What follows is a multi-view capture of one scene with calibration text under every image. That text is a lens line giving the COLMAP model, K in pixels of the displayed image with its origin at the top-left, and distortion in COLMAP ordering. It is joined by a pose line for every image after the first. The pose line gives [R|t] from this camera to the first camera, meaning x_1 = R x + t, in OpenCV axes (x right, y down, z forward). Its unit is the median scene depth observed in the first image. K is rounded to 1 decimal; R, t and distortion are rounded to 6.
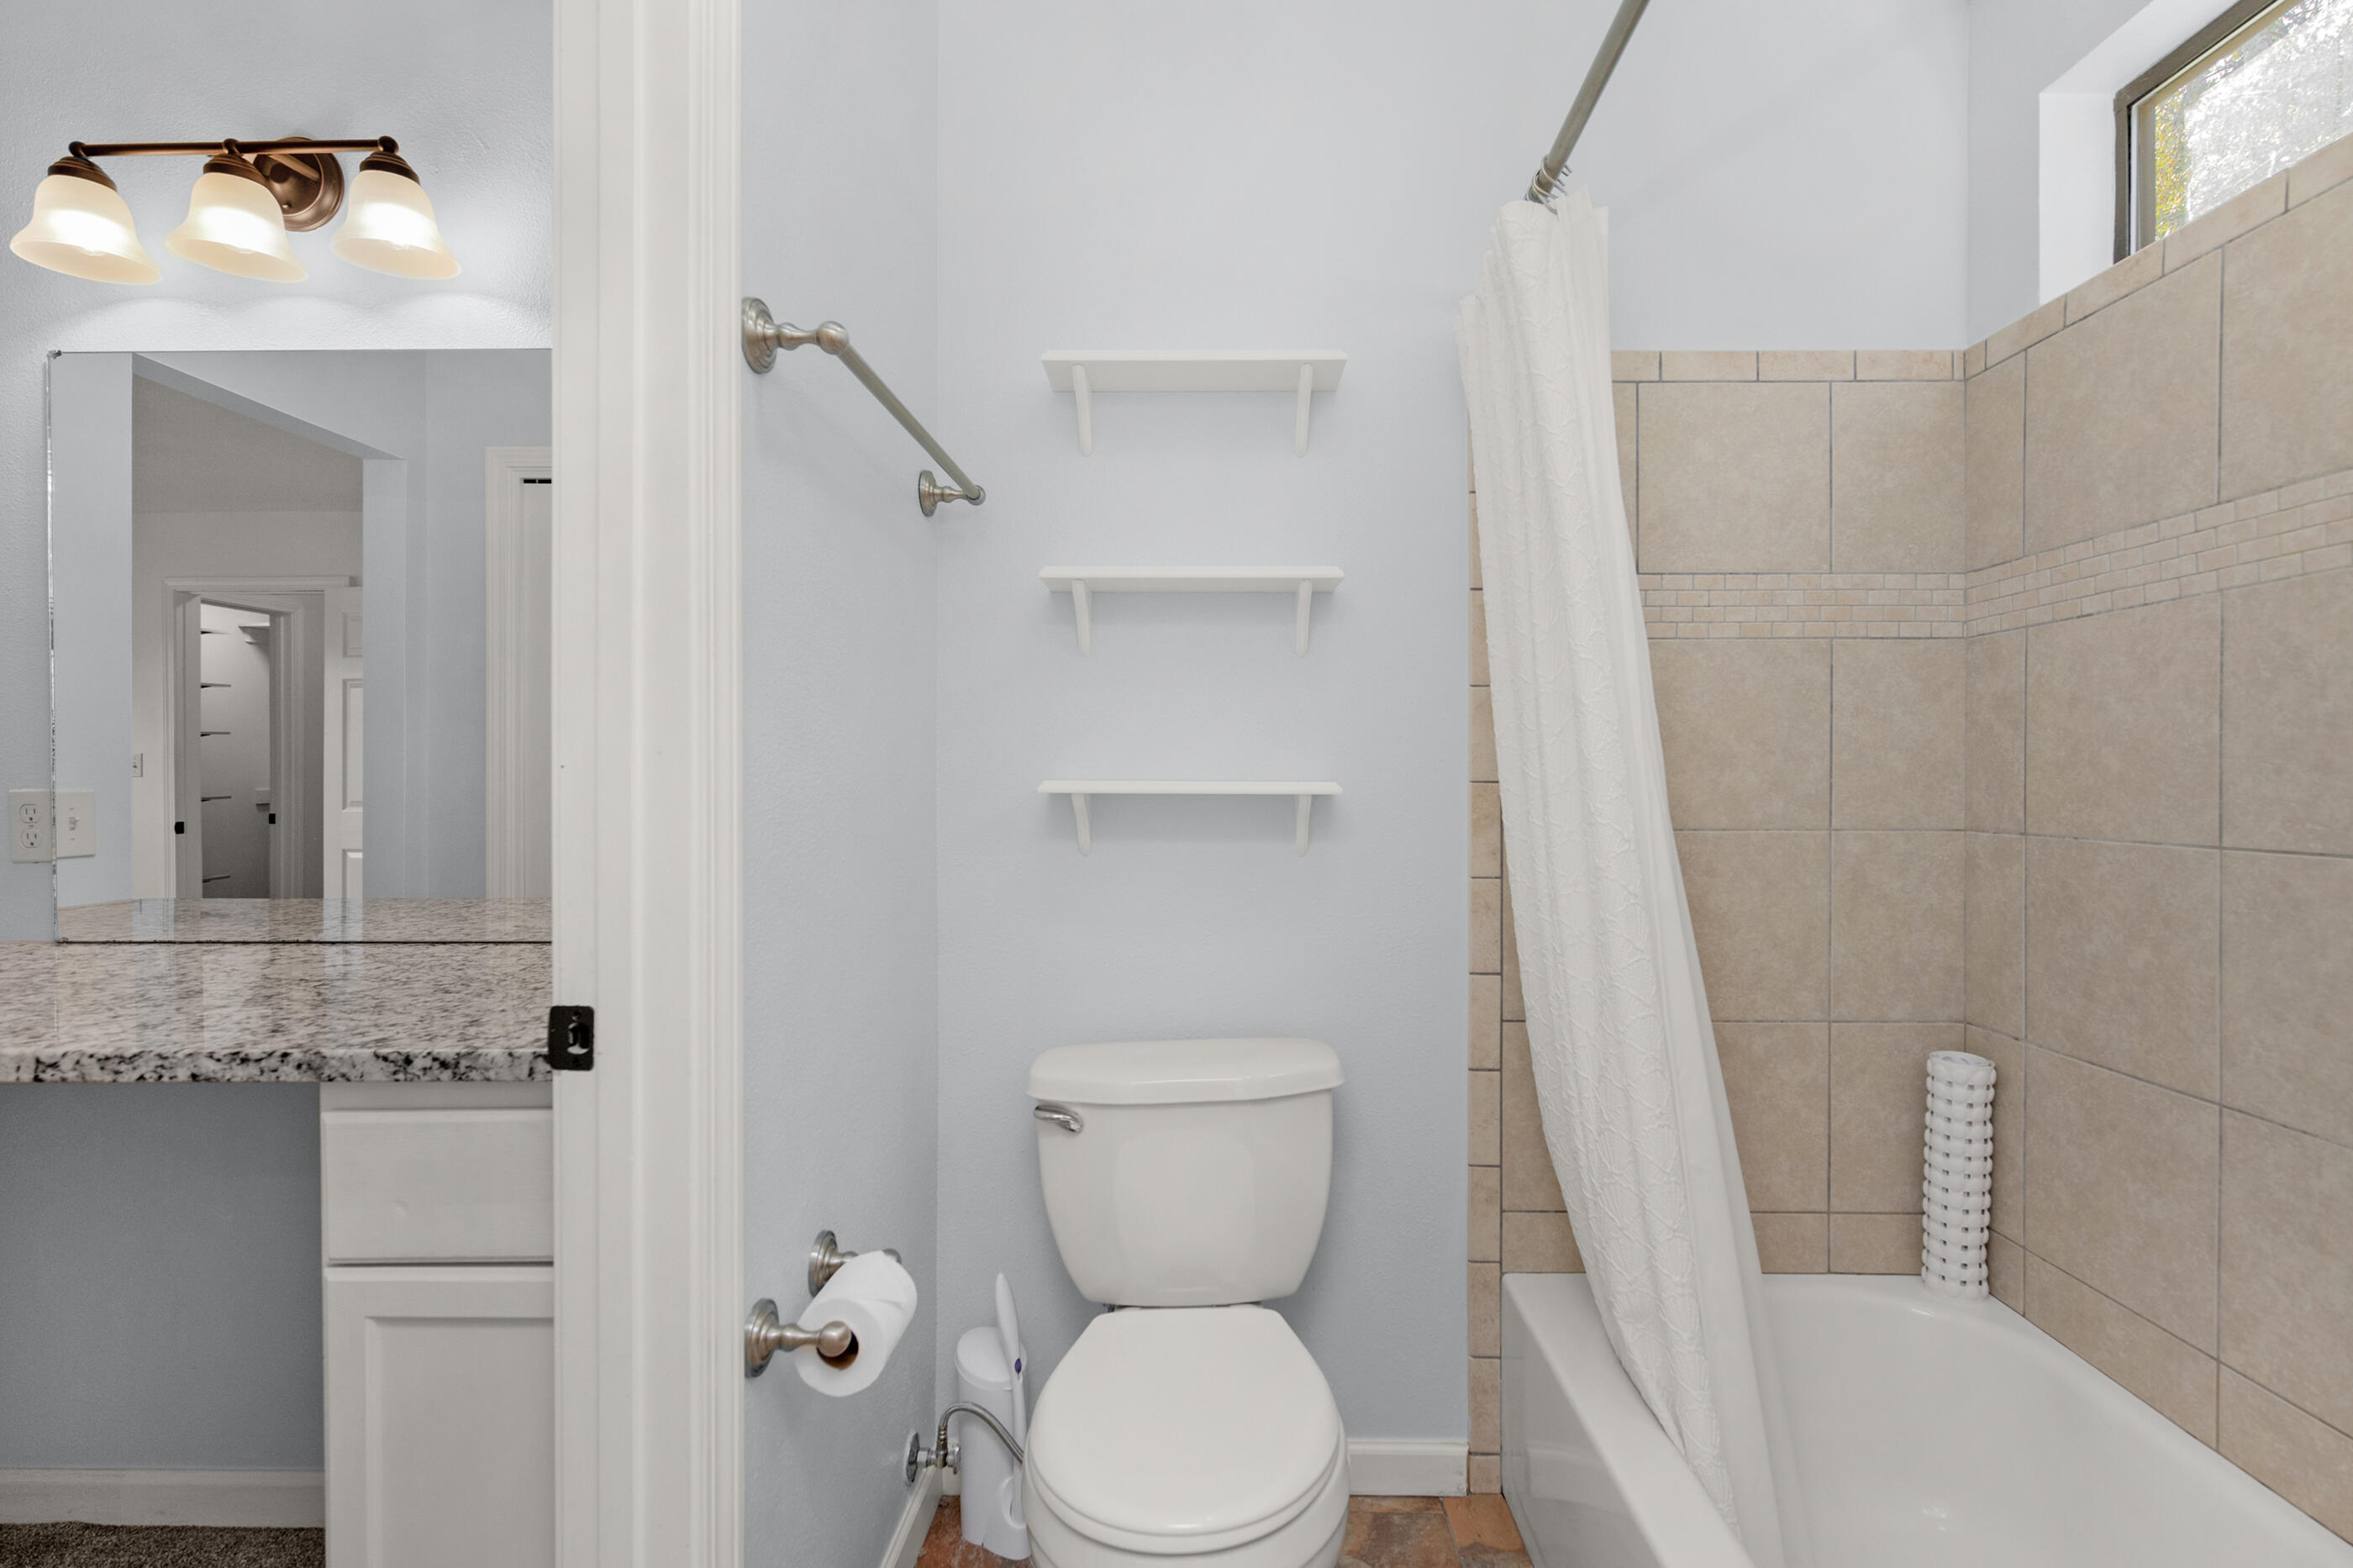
lens RADIAL K [[1044.8, 0, 1176.5], [0, 1044.8, 784.0], [0, 0, 1]] dist [-0.001273, -0.000489]
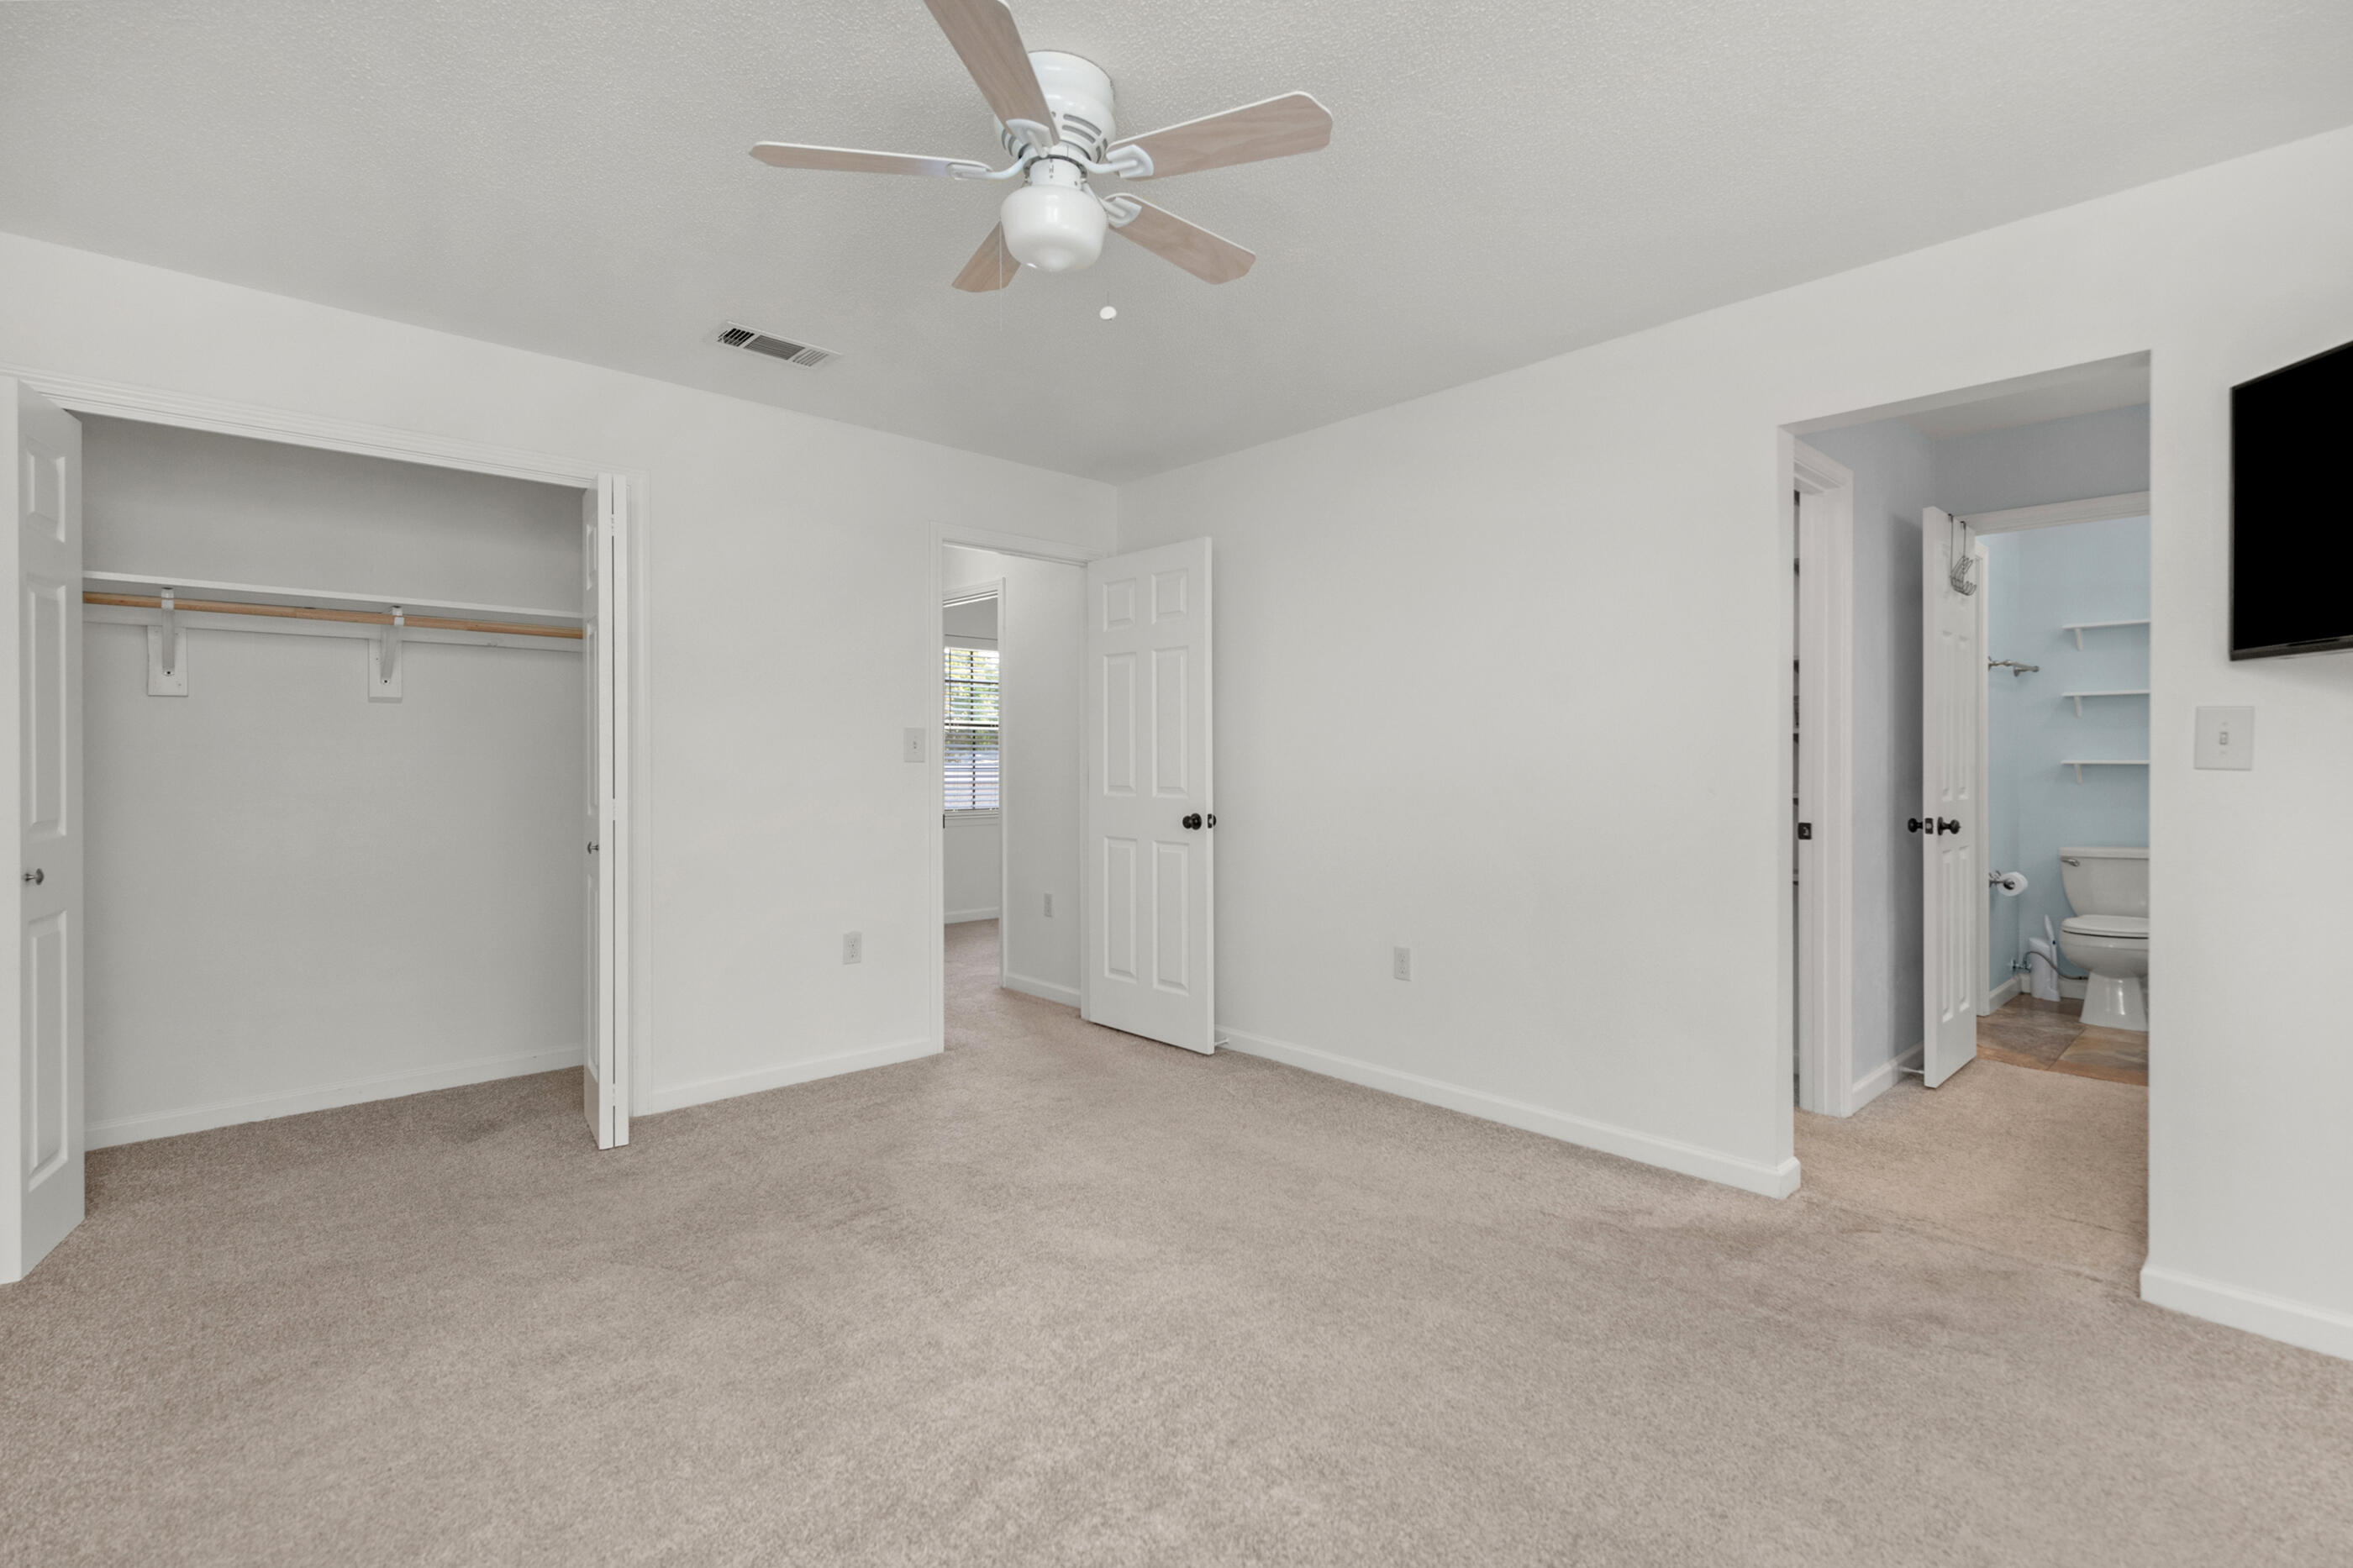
lens RADIAL K [[1057.5, 0, 1182.8], [0, 1057.5, 754.2], [0, 0, 1]] dist [0.000586, -0.000199]
pose [[0.707319, -0.002593, -0.706890, 0.264612], [-0.004952, 0.999951, -0.008623, 0.026082], [0.706877, 0.009599, 0.707271, -3.311035]]
